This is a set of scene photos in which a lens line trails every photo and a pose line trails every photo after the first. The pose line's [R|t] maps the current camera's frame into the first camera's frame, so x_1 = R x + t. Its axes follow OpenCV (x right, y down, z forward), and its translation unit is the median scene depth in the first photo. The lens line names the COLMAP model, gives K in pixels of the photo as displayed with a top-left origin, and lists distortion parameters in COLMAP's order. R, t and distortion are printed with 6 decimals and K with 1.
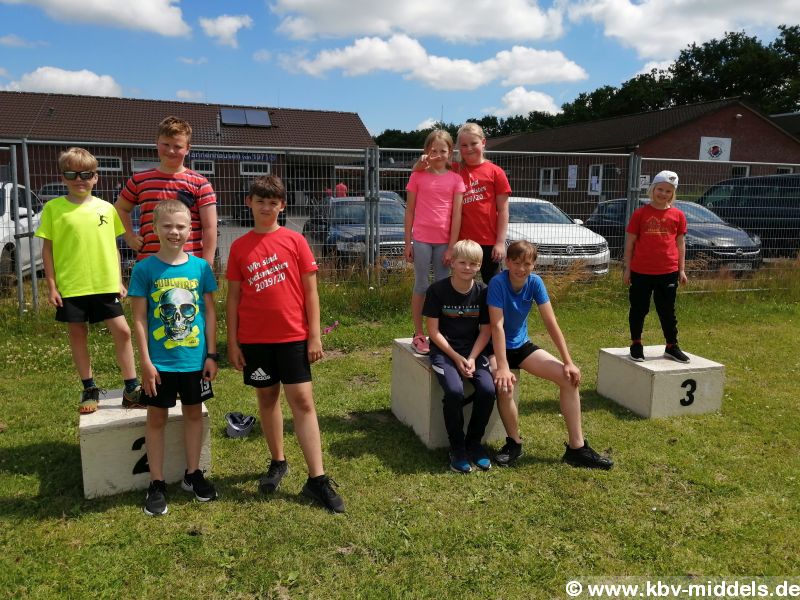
lens RADIAL K [[609.9, 0, 400.0], [0, 609.9, 300.0], [0, 0, 1]] dist [0.001076, 0.000117]
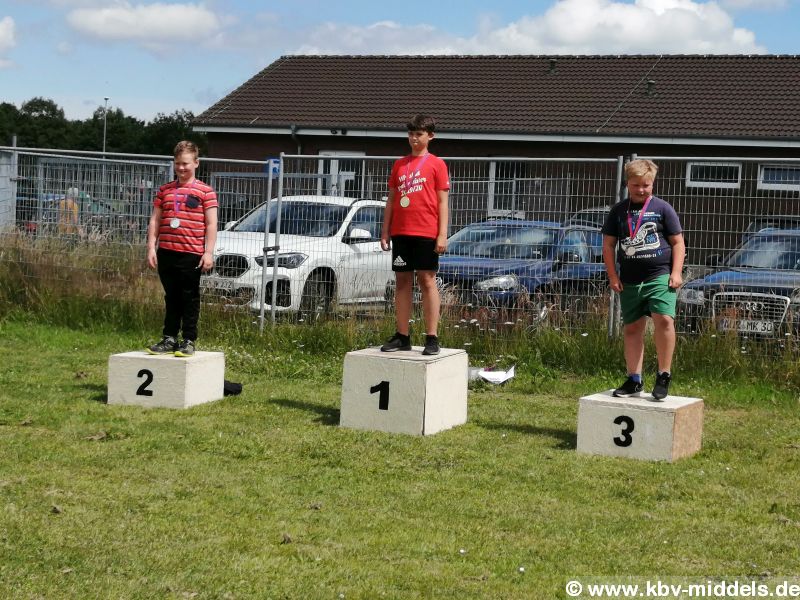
lens RADIAL K [[1434.5, 0, 400.0], [0, 1434.5, 300.0], [0, 0, 1]] dist [0.124262, -0.213194]
pose [[0.711996, 0.052418, -0.700224, 1.648917], [-0.145454, 0.986590, -0.074044, 0.165120], [0.686953, 0.154569, 0.710073, -0.674740]]
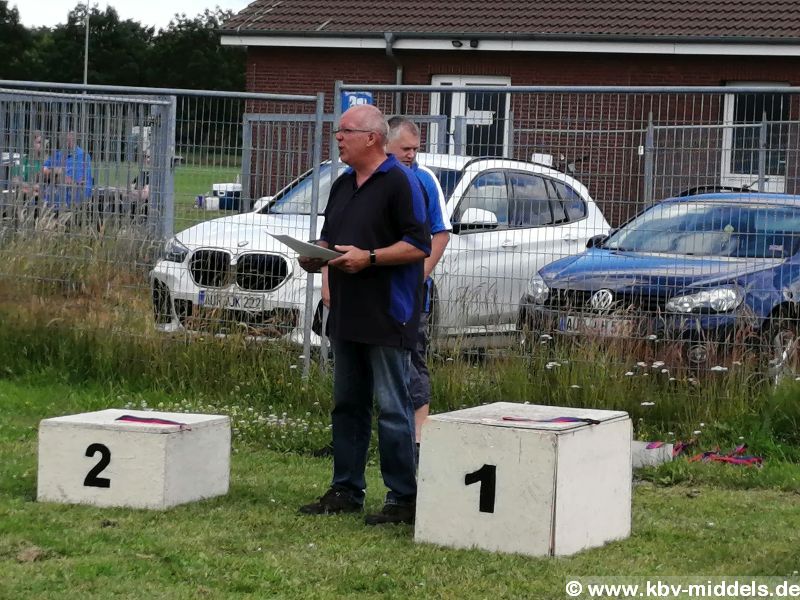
lens RADIAL K [[2454.5, 0, 400.0], [0, 2454.5, 300.0], [0, 0, 1]] dist [0.113221, 0.912174]
pose [[0.657299, 0.043844, -0.752353, 1.726438], [-0.151080, 0.985706, -0.074550, 0.159926], [0.738331, 0.162667, 0.654528, -0.668147]]
